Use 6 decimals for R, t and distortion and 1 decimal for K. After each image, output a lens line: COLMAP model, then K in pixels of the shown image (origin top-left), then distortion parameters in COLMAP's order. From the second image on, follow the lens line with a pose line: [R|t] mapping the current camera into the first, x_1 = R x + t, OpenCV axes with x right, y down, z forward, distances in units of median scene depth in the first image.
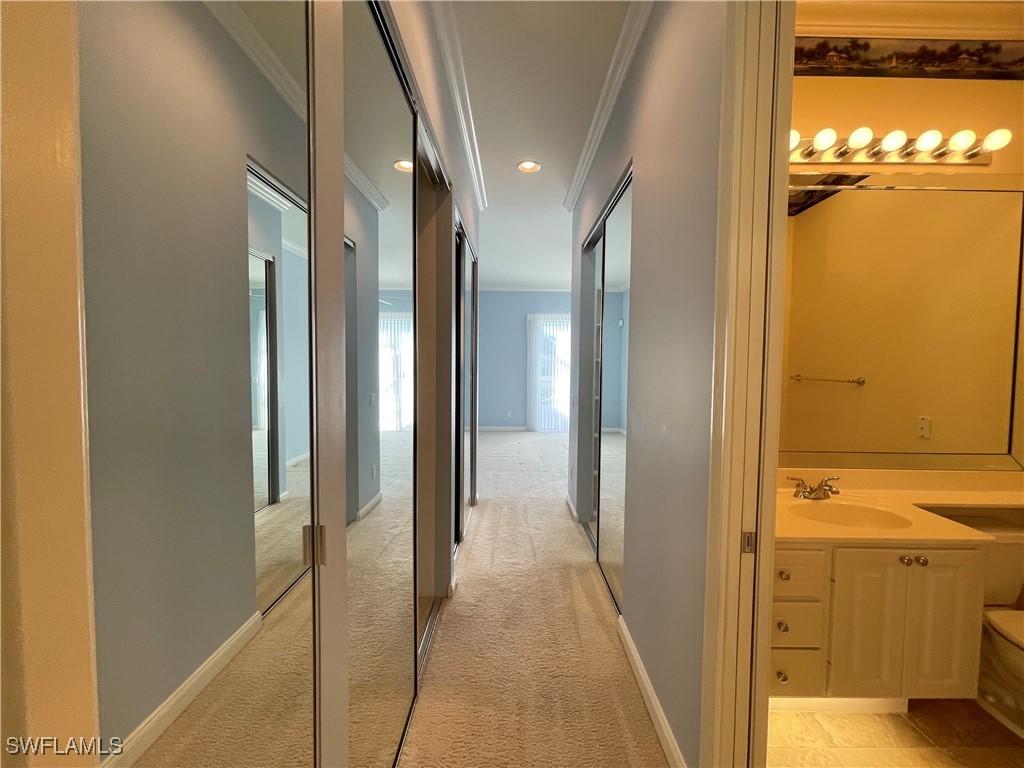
lens RADIAL K [[412.7, 0, 517.4], [0, 412.7, 384.8], [0, 0, 1]] dist [-0.001001, -0.000441]
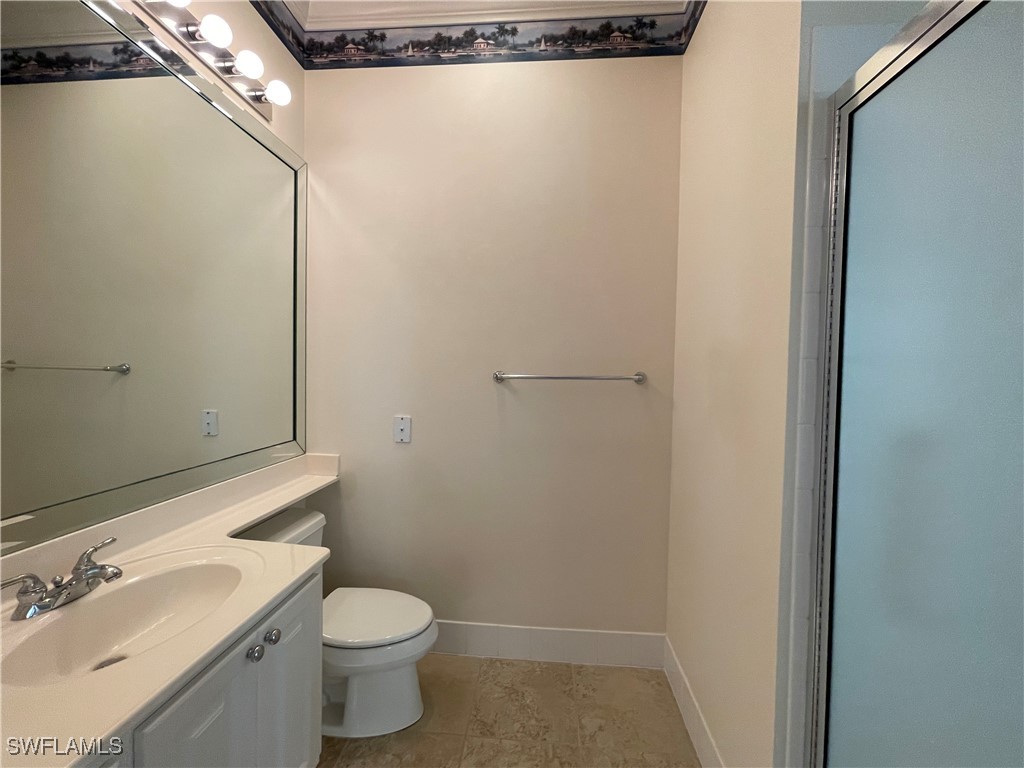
lens RADIAL K [[412.7, 0, 514.6], [0, 412.7, 385.0], [0, 0, 1]] dist [-0.001001, -0.000441]
pose [[0.091400, -0.045814, 0.994760, 0.285619], [0.025920, 0.998712, 0.043614, 0.008035], [-0.995477, 0.021798, 0.092469, 0.407824]]
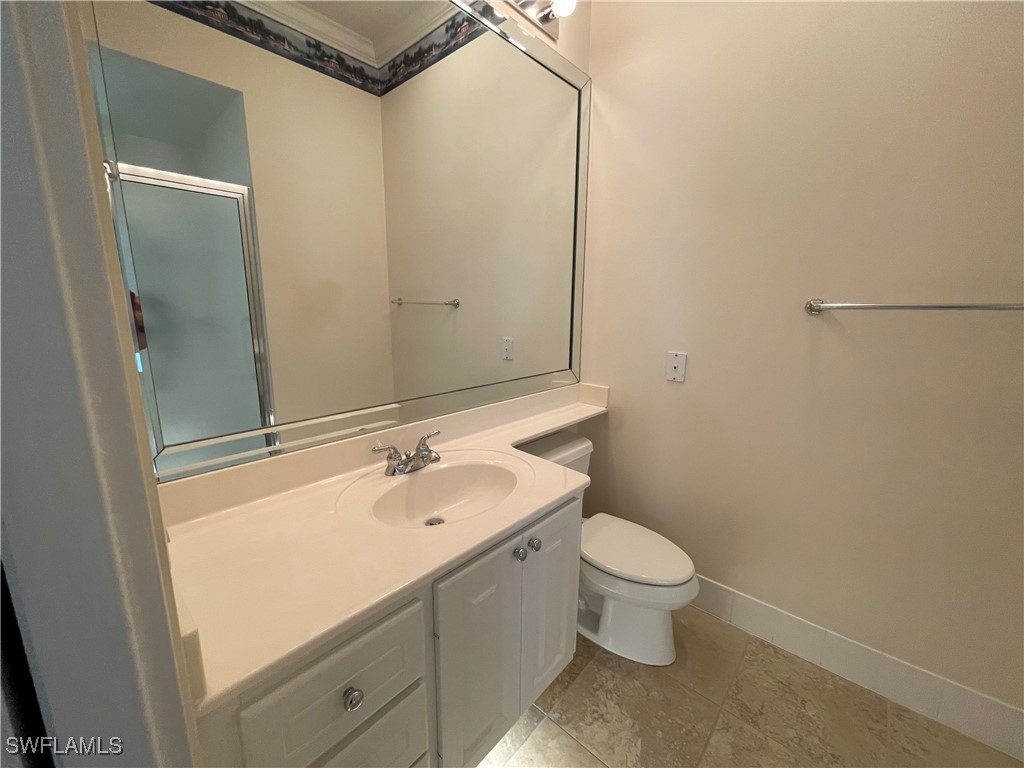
lens RADIAL K [[412.7, 0, 509.5], [0, 412.7, 382.2], [0, 0, 1]] dist [-0.001001, -0.000441]
pose [[0.681876, -0.145746, 0.716801, 0.356440], [0.034219, 0.985232, 0.167773, 0.022400], [-0.730667, -0.089872, 0.676793, 0.425839]]
